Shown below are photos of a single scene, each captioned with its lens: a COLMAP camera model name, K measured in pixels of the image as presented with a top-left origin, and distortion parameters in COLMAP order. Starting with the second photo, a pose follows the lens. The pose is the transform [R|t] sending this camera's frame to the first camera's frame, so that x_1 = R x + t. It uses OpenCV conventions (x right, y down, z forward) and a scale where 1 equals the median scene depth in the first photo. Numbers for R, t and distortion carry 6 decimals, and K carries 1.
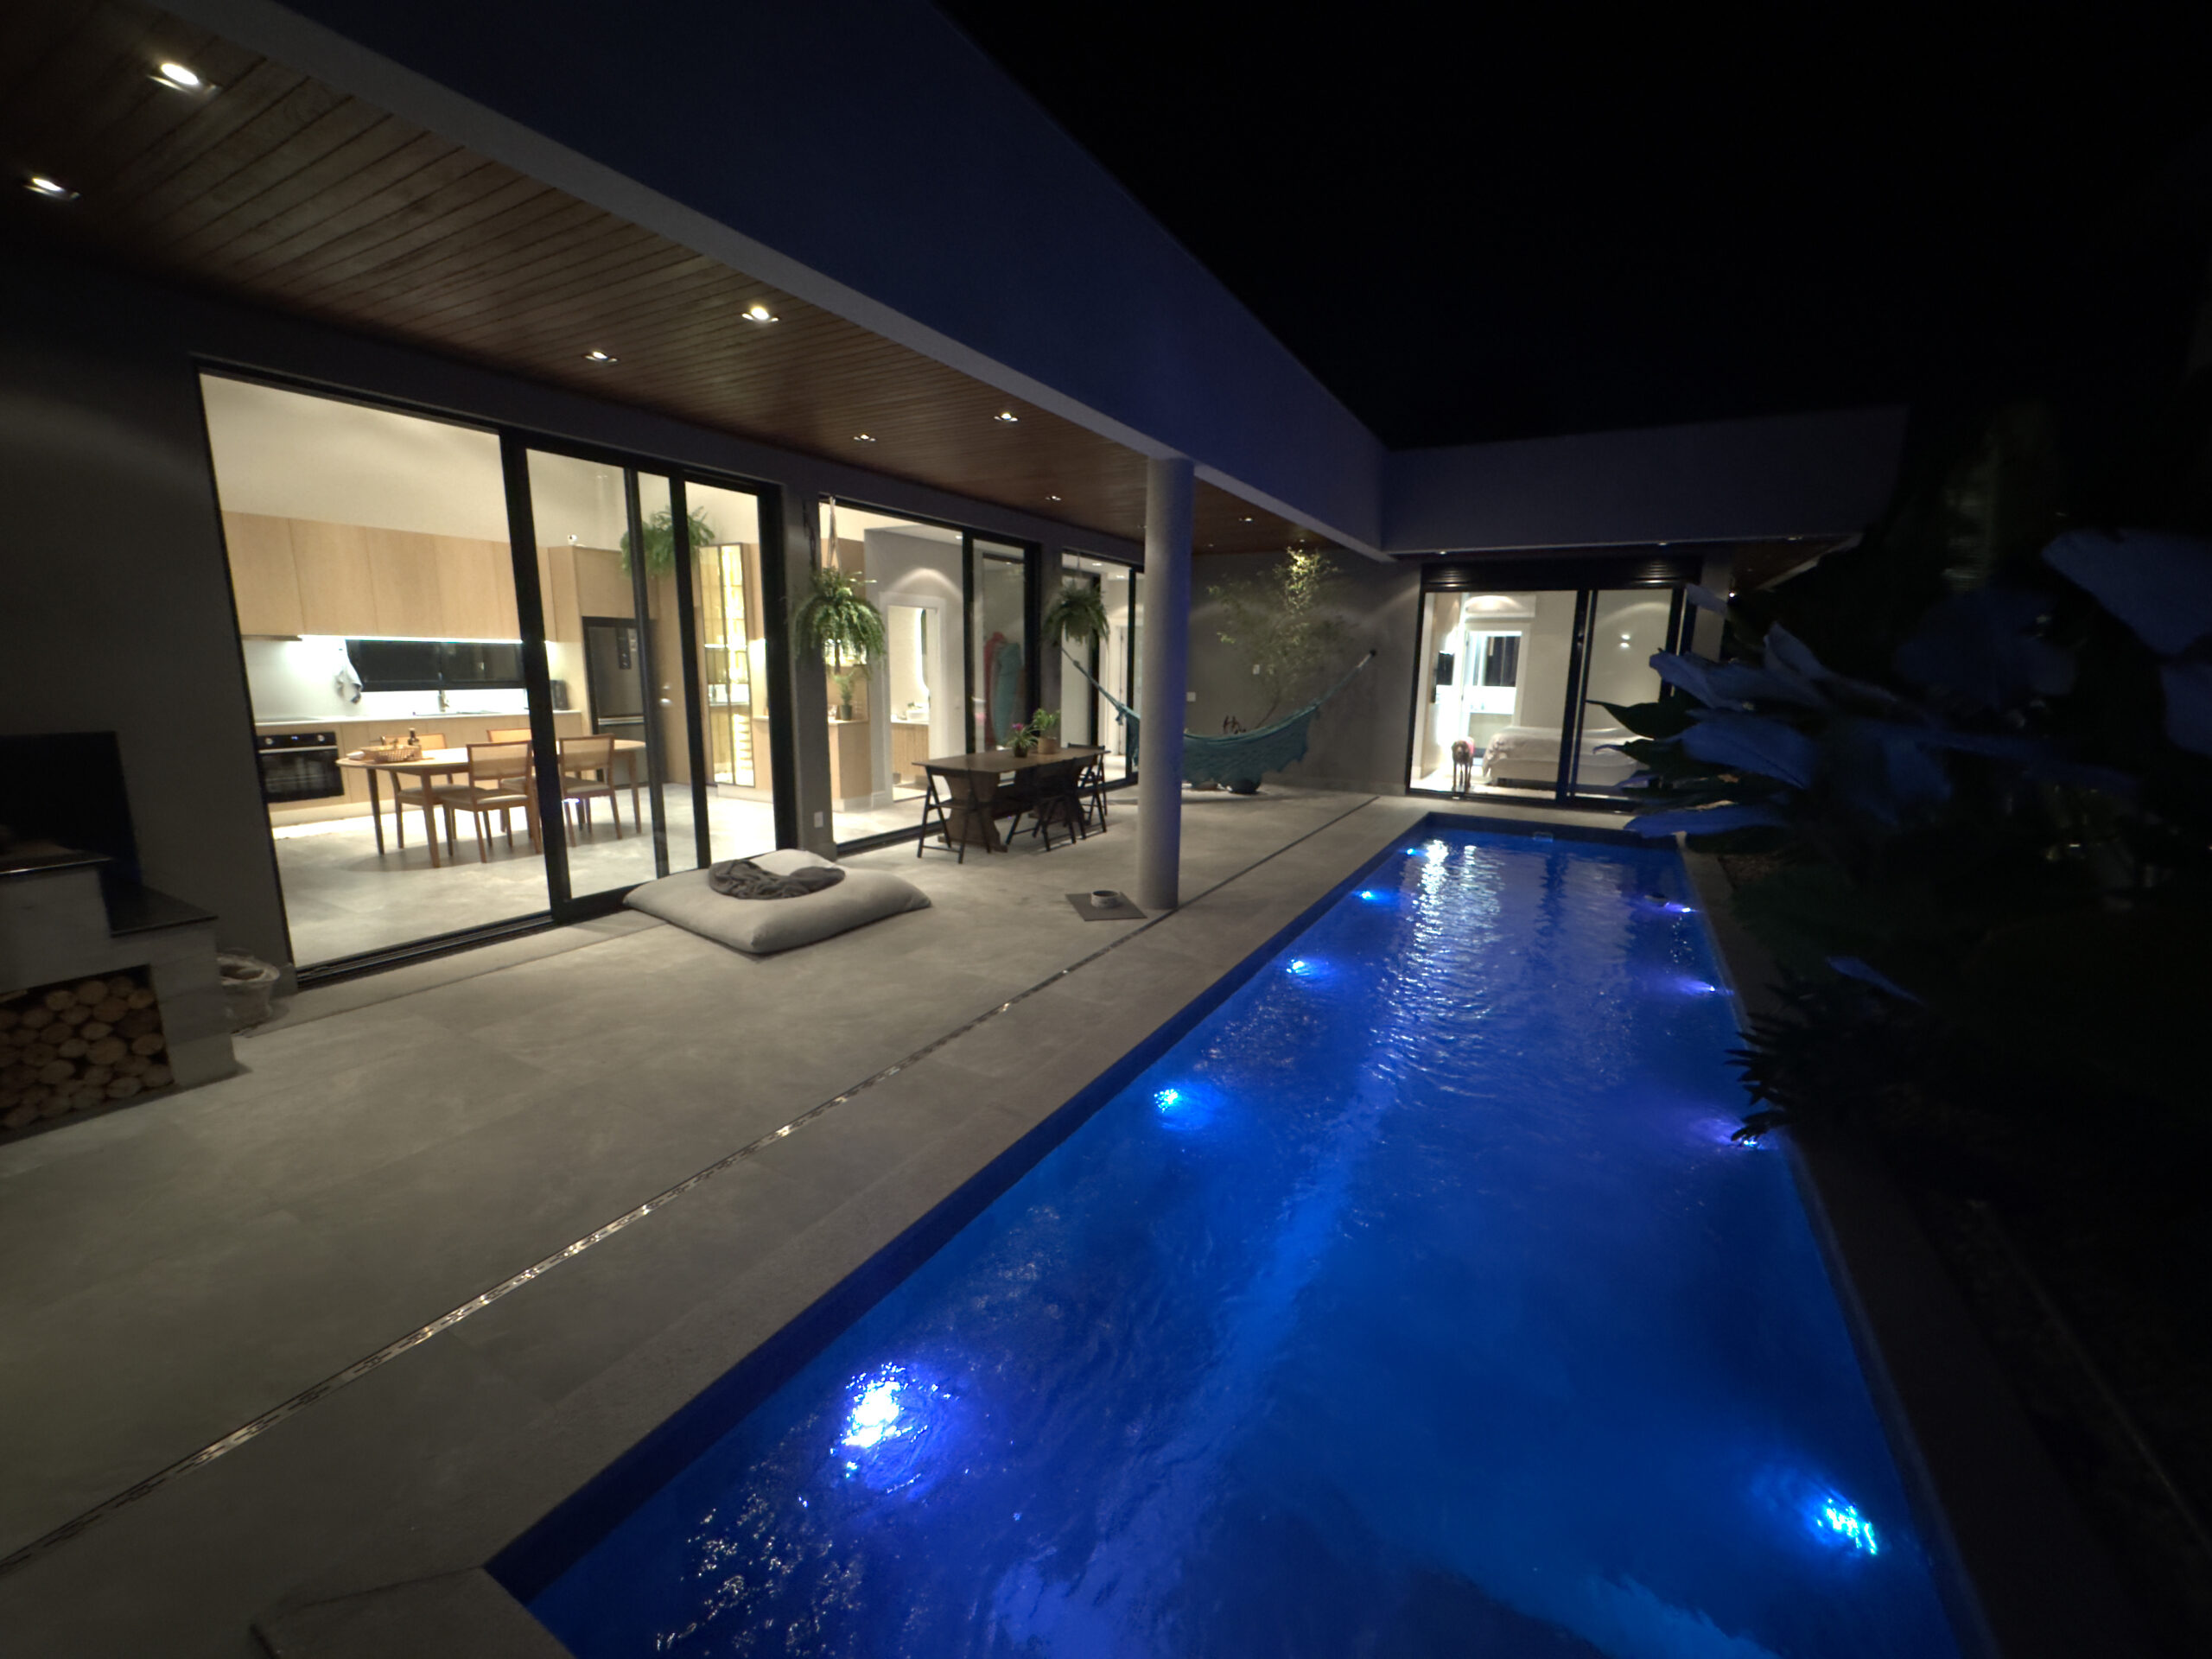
lens RADIAL K [[885.5, 0, 1099.6], [0, 885.5, 832.3], [0, 0, 1]] dist [-0.001115, 0.000136]
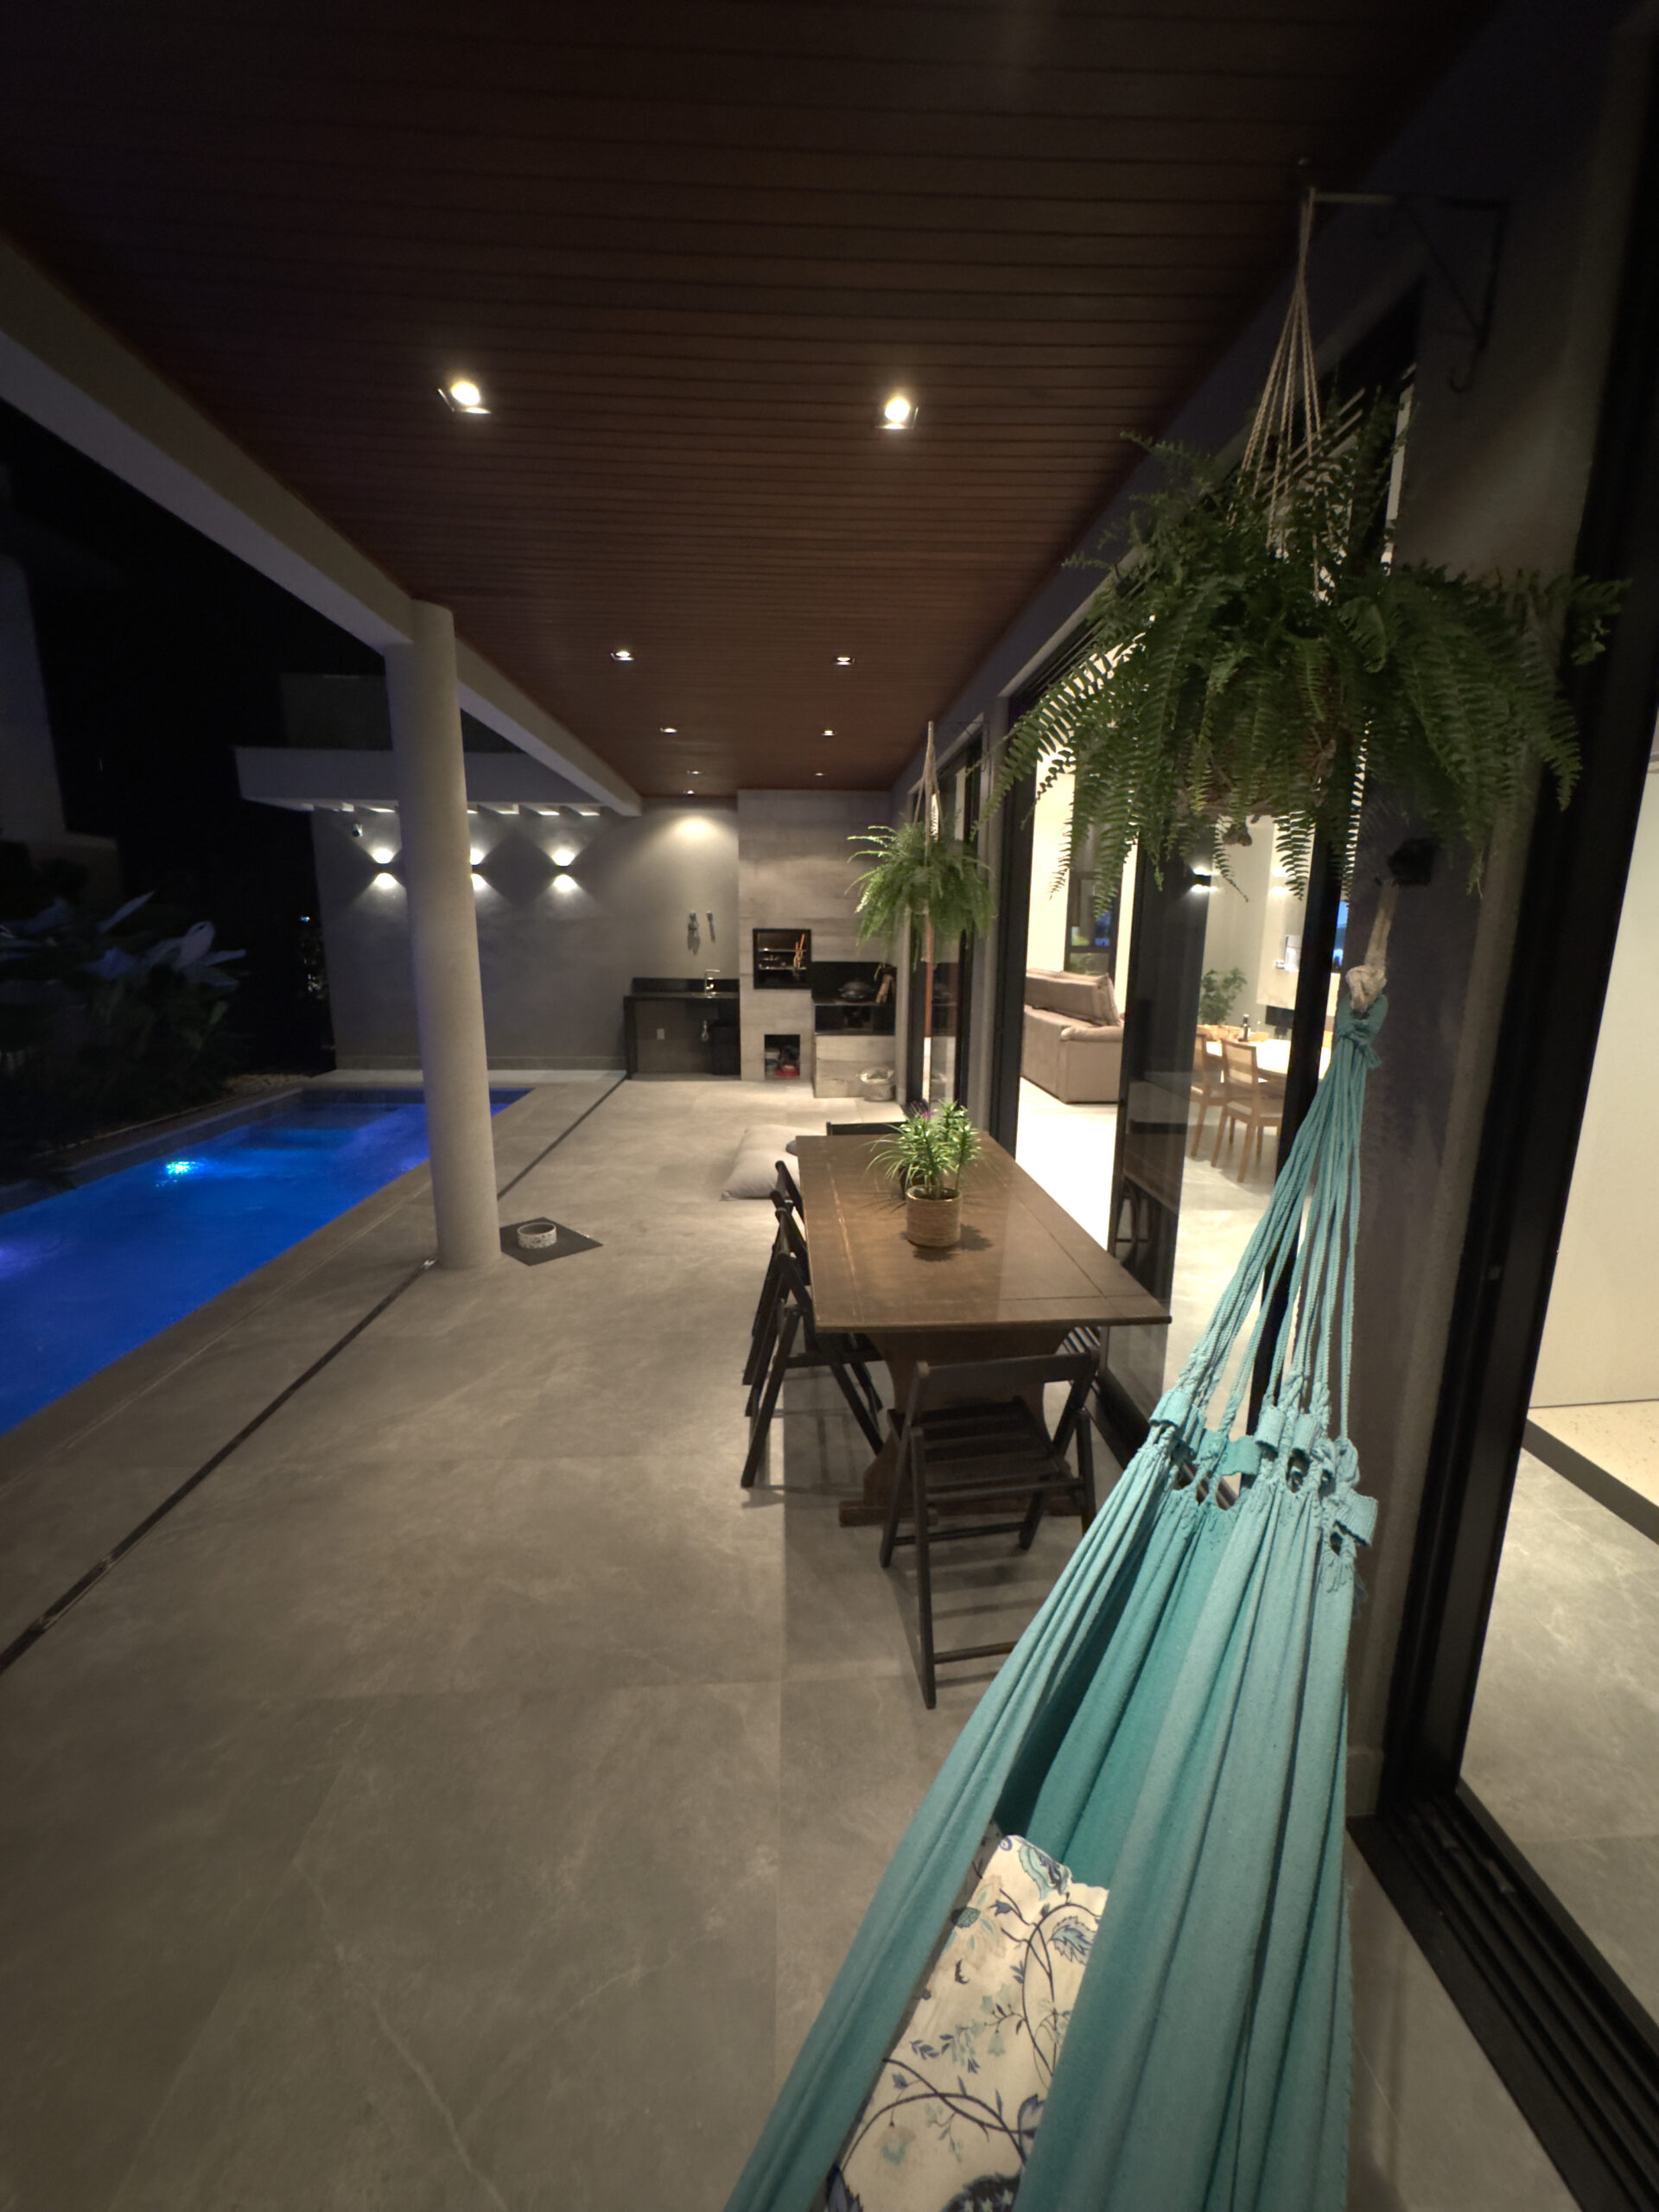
lens RADIAL K [[885.5, 0, 830.9], [0, 885.5, 1107.8], [0, 0, 1]] dist [-0.001115, 0.000136]
pose [[-0.847781, 0.088505, -0.522910, 0.183016], [-0.117007, 0.930468, 0.347187, -0.328076], [0.517279, 0.355522, -0.778477, 1.667784]]
